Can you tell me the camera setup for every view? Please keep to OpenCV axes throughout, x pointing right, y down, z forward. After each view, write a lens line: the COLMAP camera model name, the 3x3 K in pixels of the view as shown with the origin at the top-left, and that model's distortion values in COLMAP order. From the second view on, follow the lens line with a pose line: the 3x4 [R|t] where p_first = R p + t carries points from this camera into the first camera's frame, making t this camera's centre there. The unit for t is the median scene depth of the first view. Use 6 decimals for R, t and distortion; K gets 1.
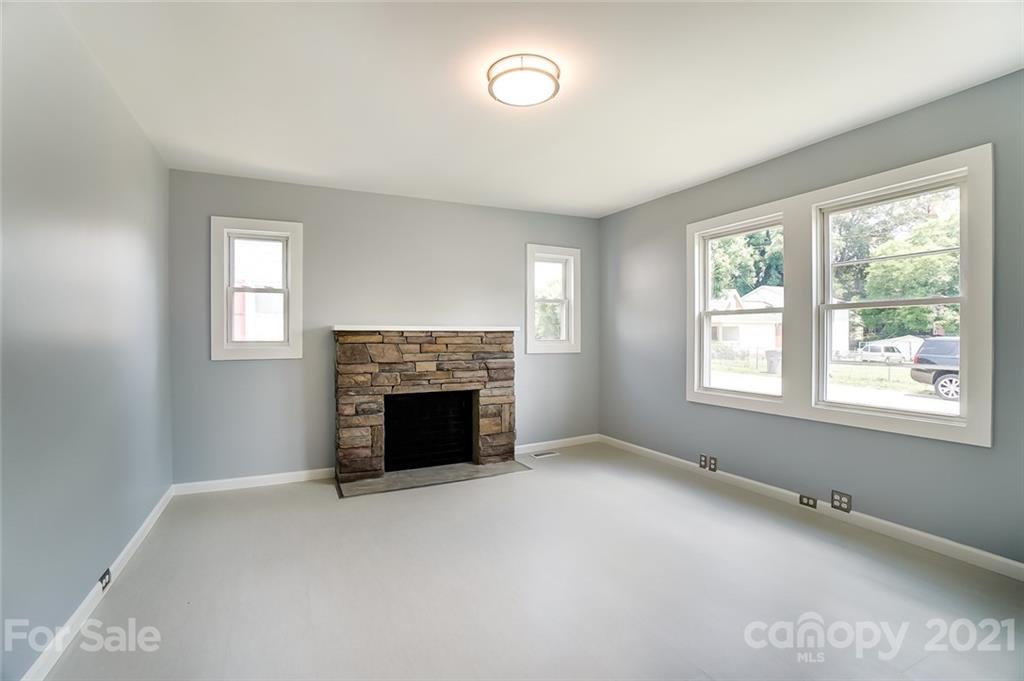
lens RADIAL K [[460.8, 0, 515.0], [0, 460.8, 344.9], [0, 0, 1]] dist [-0.021812, 0.001797]
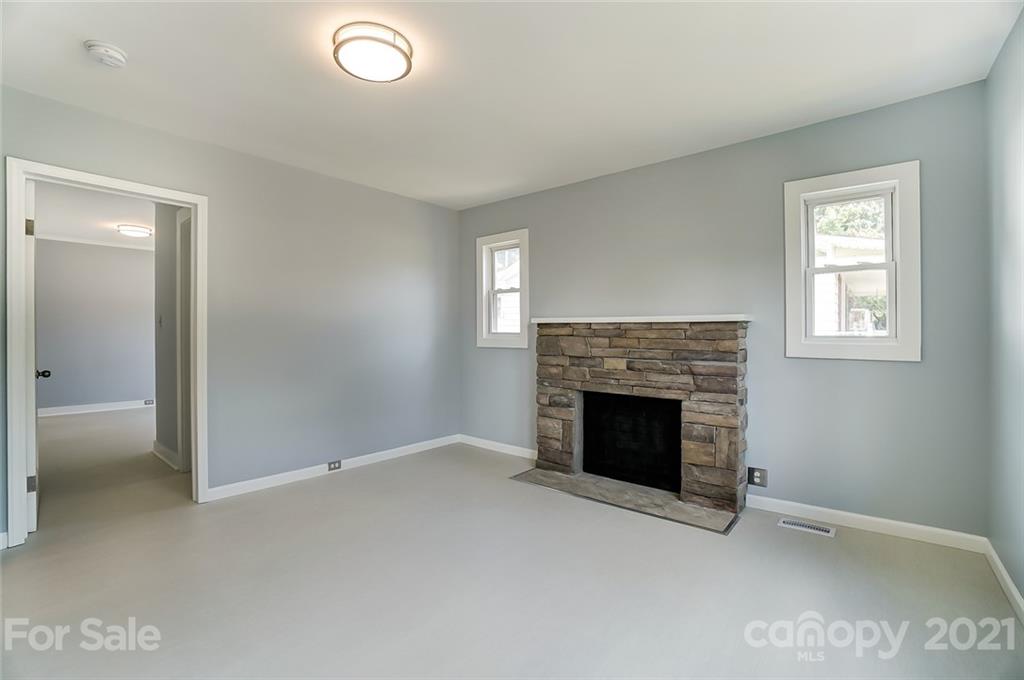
lens RADIAL K [[460.8, 0, 510.6], [0, 460.8, 334.1], [0, 0, 1]] dist [-0.021812, 0.001797]
pose [[0.413891, 0.009370, -0.910278, 0.511988], [-0.021949, 0.999759, 0.000312, -0.004646], [0.910062, 0.019851, 0.413997, 0.461449]]
